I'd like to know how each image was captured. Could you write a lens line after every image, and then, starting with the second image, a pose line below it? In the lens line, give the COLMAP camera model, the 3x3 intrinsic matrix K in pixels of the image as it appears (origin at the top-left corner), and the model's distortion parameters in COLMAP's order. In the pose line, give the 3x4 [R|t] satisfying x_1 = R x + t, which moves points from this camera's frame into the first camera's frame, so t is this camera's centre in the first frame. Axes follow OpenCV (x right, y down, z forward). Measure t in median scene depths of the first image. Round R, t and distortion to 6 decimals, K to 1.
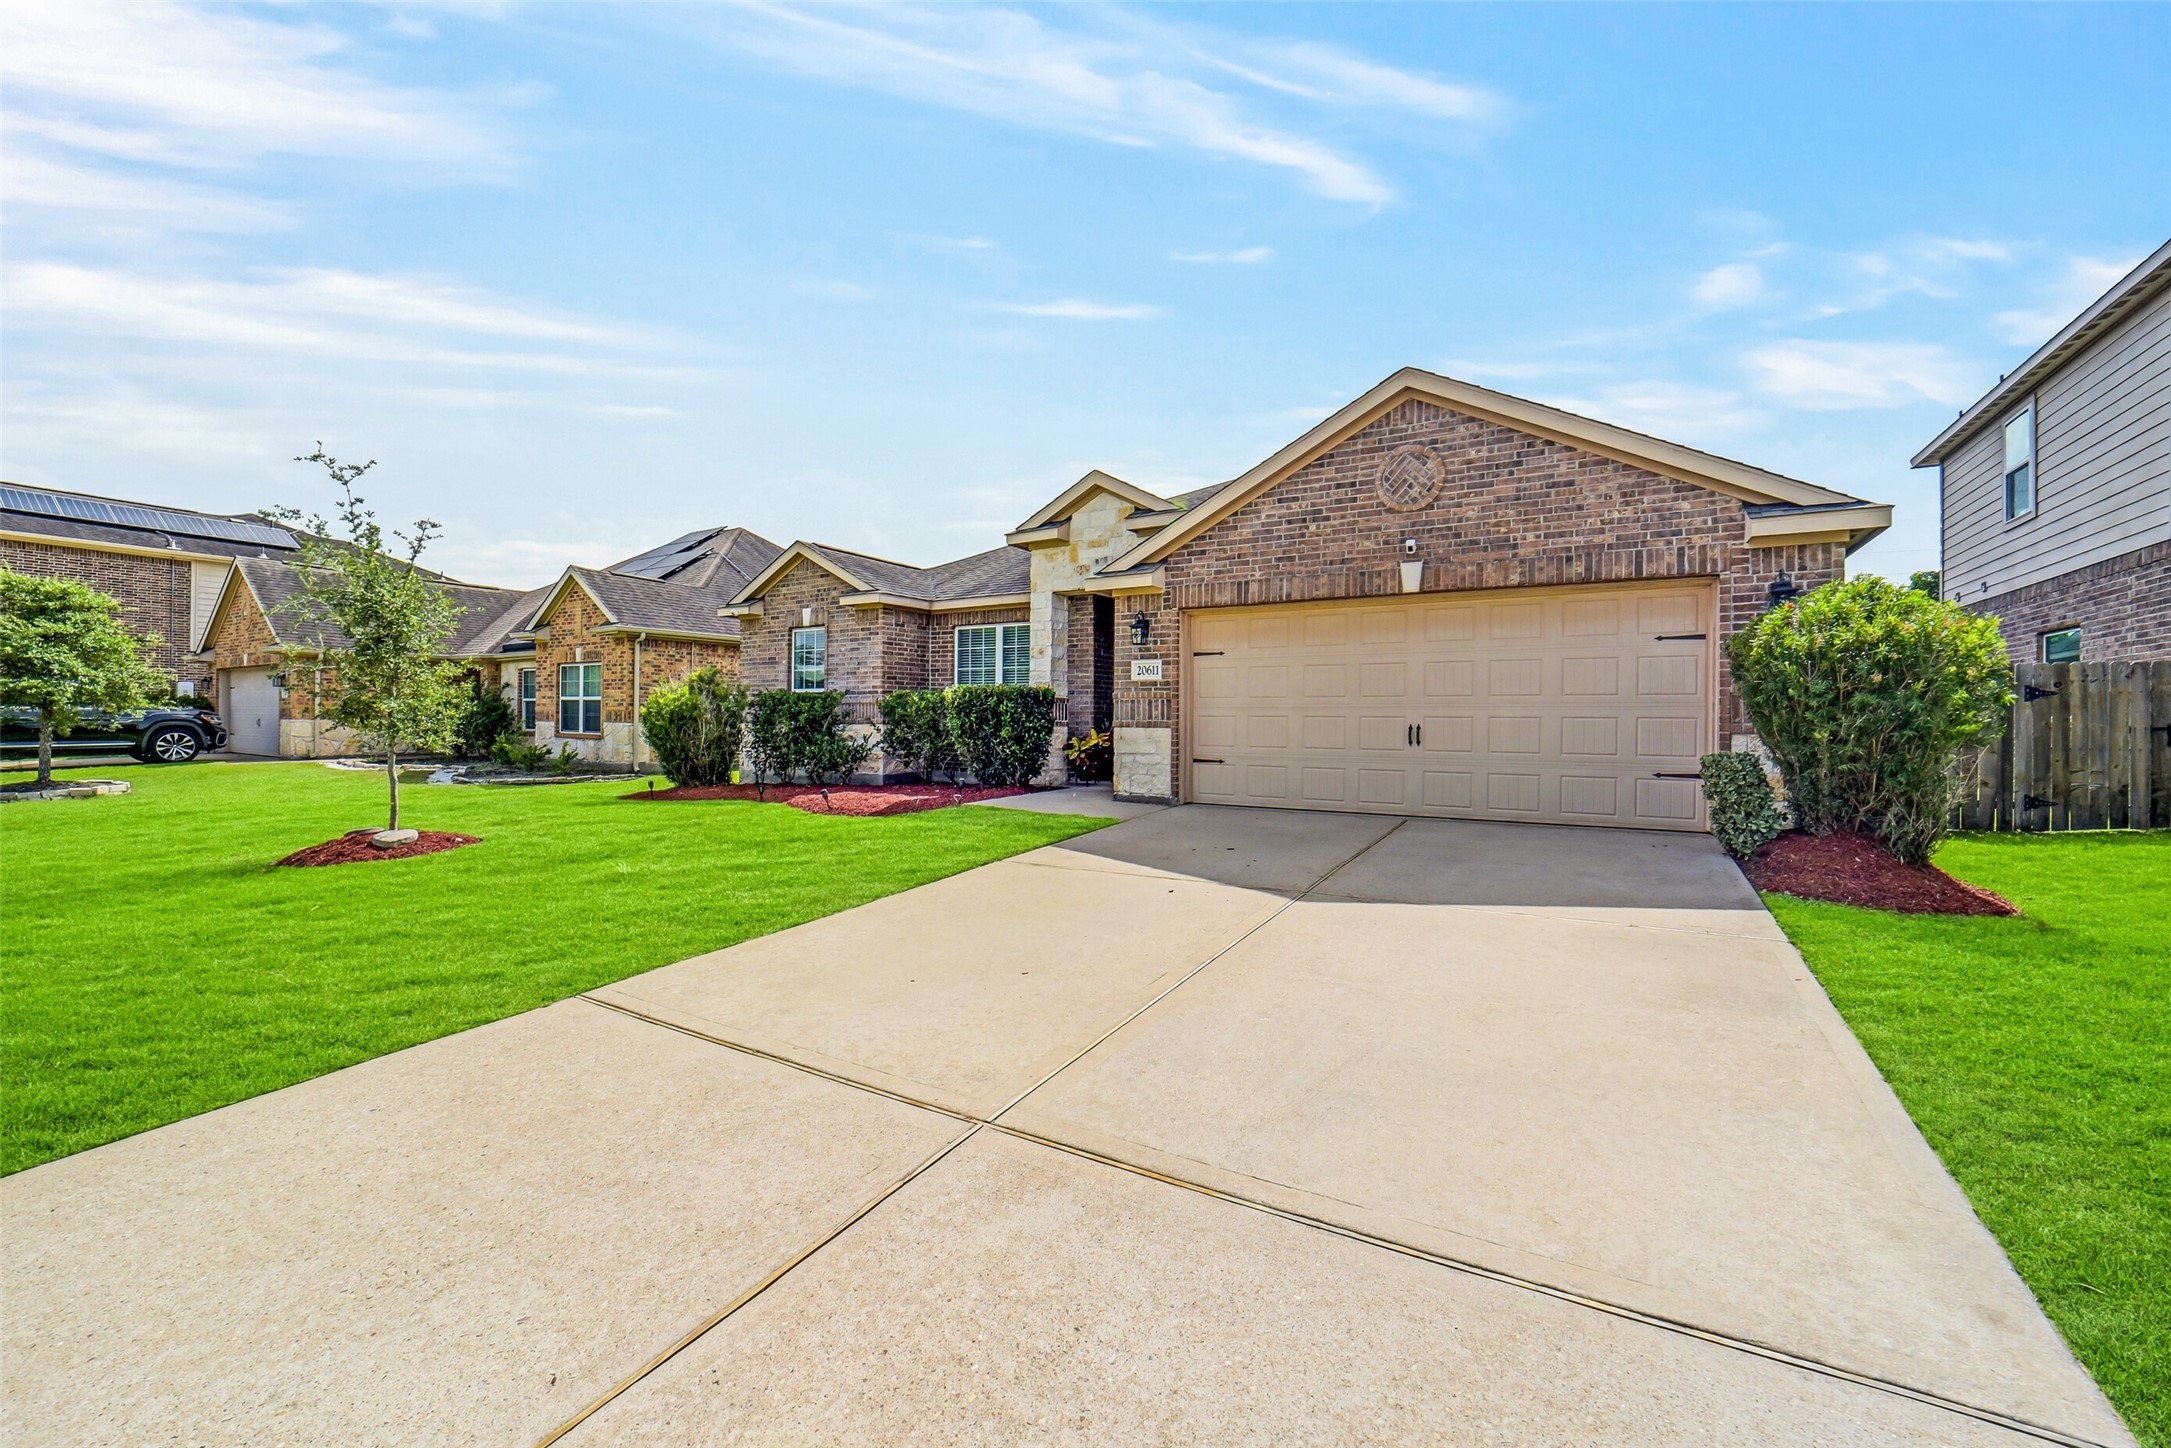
lens RADIAL K [[853.5, 0, 1097.4], [0, 853.5, 722.0], [0, 0, 1]] dist [-0.040857, 0.010530]
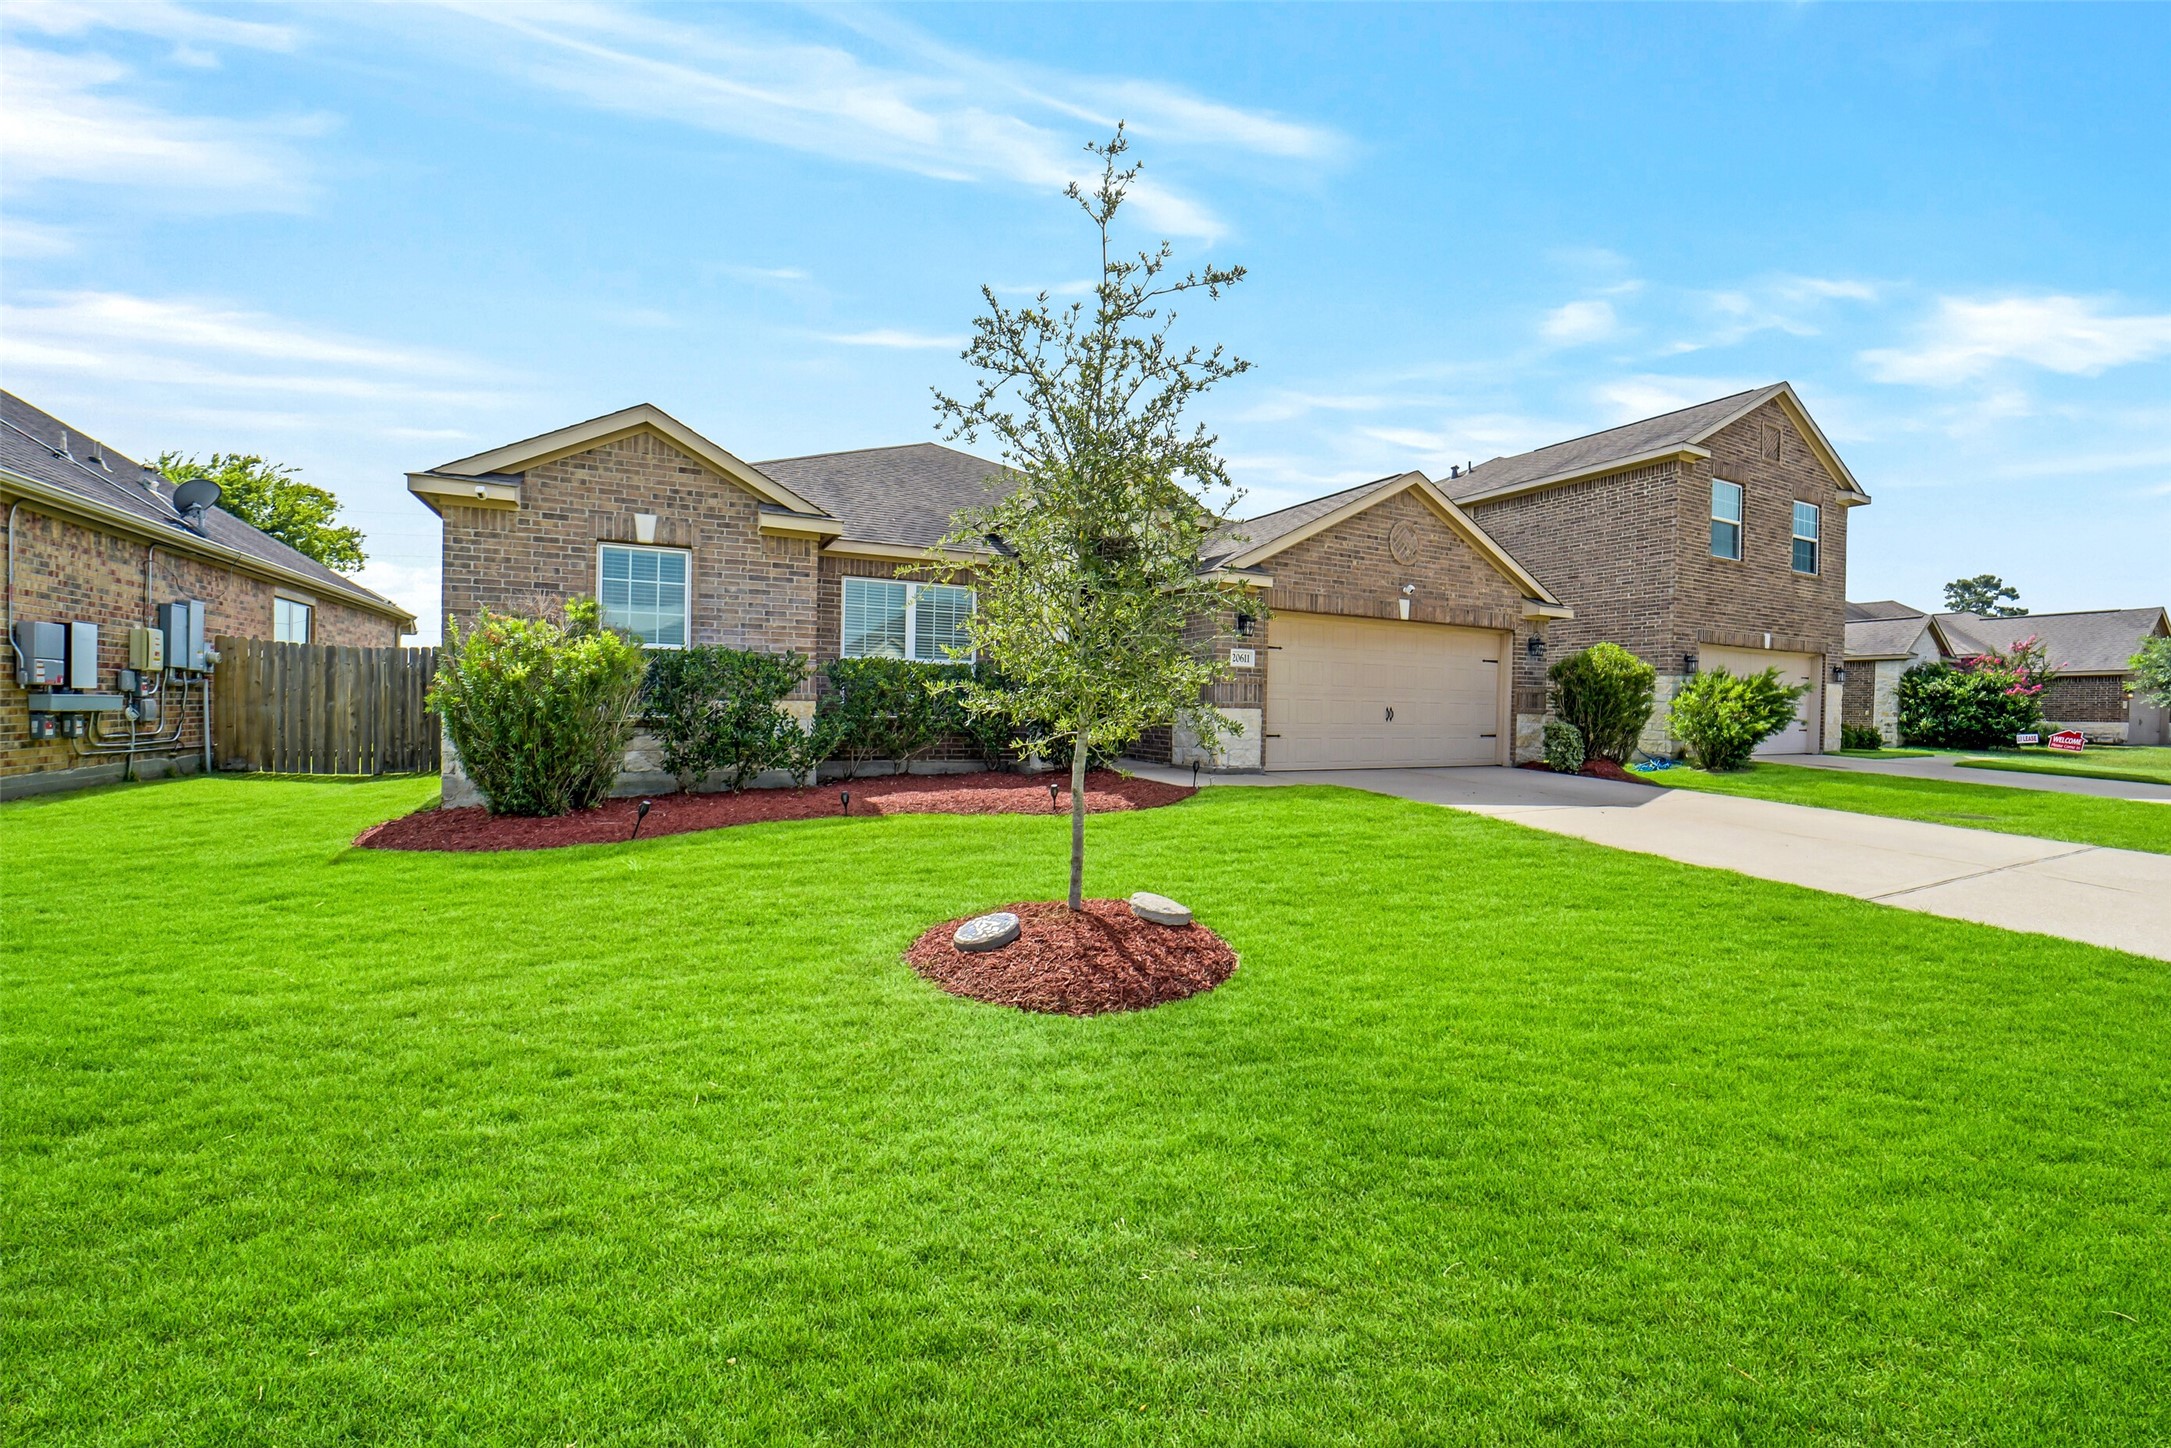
lens RADIAL K [[853.5, 0, 1097.4], [0, 853.5, 722.0], [0, 0, 1]] dist [-0.040857, 0.010530]
pose [[0.526784, -0.014817, 0.849870, -1.097613], [-0.013817, 0.999567, 0.025991, -0.002201], [-0.849887, -0.025434, 0.526351, 0.606438]]
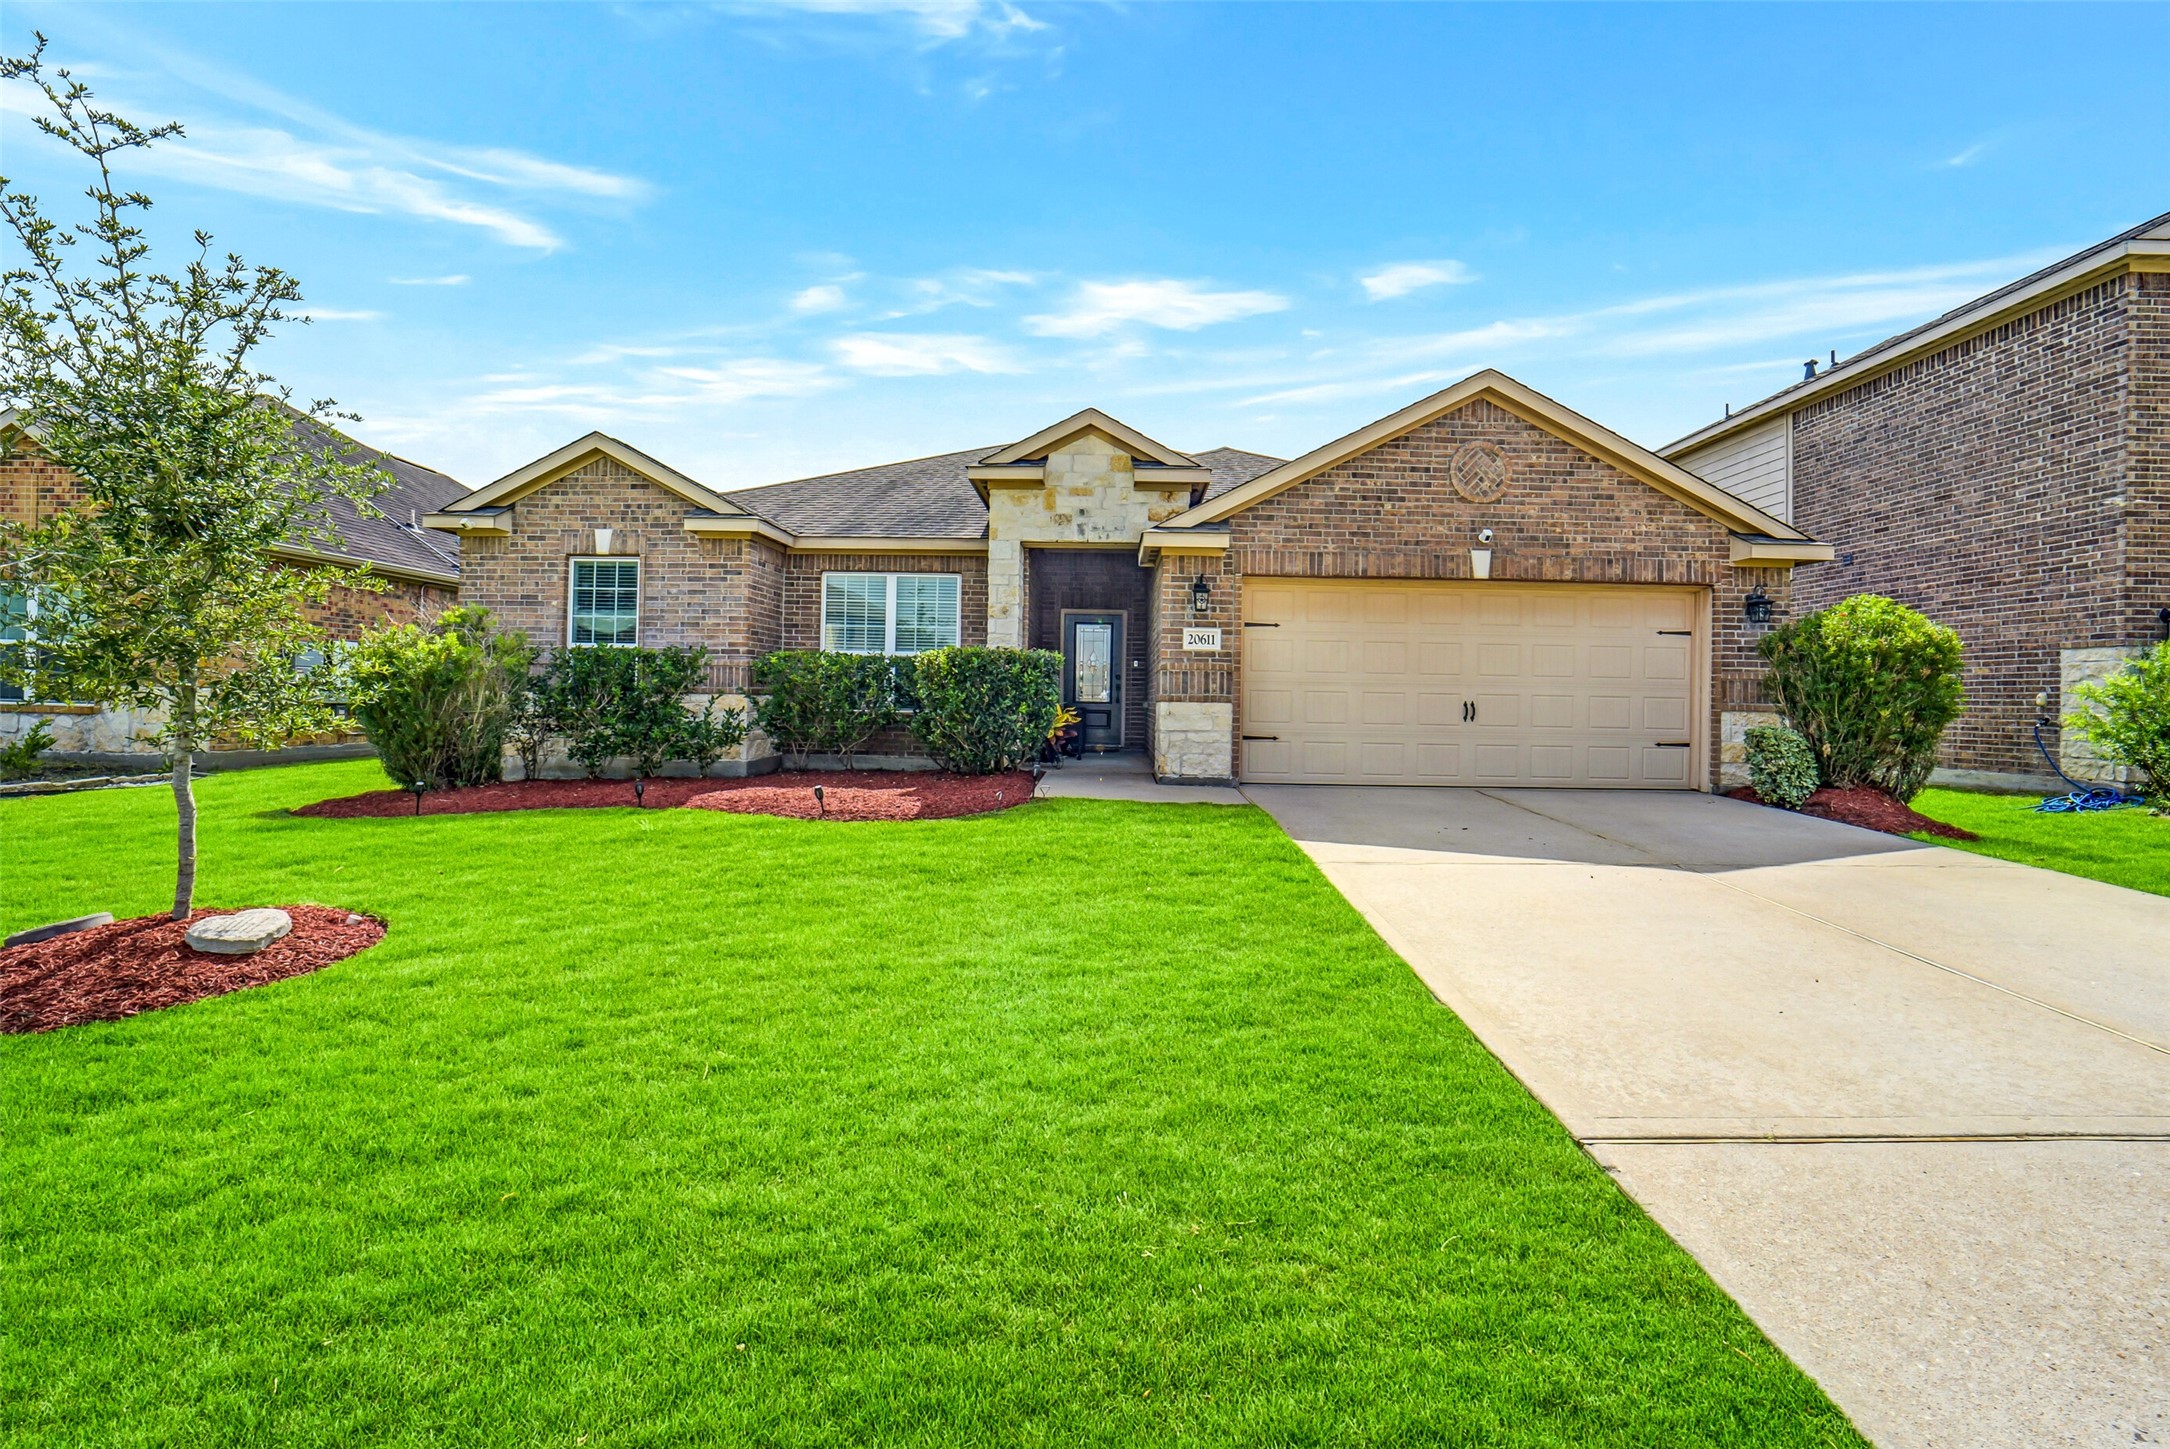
lens RADIAL K [[868.4, 0, 1095.2], [0, 868.4, 691.6], [0, 0, 1]] dist [-0.041692, 0.009777]
pose [[0.862270, 0.010723, 0.506335, -0.549216], [-0.010411, 0.999940, -0.003446, -0.000744], [-0.506342, -0.002300, 0.862330, 0.279889]]
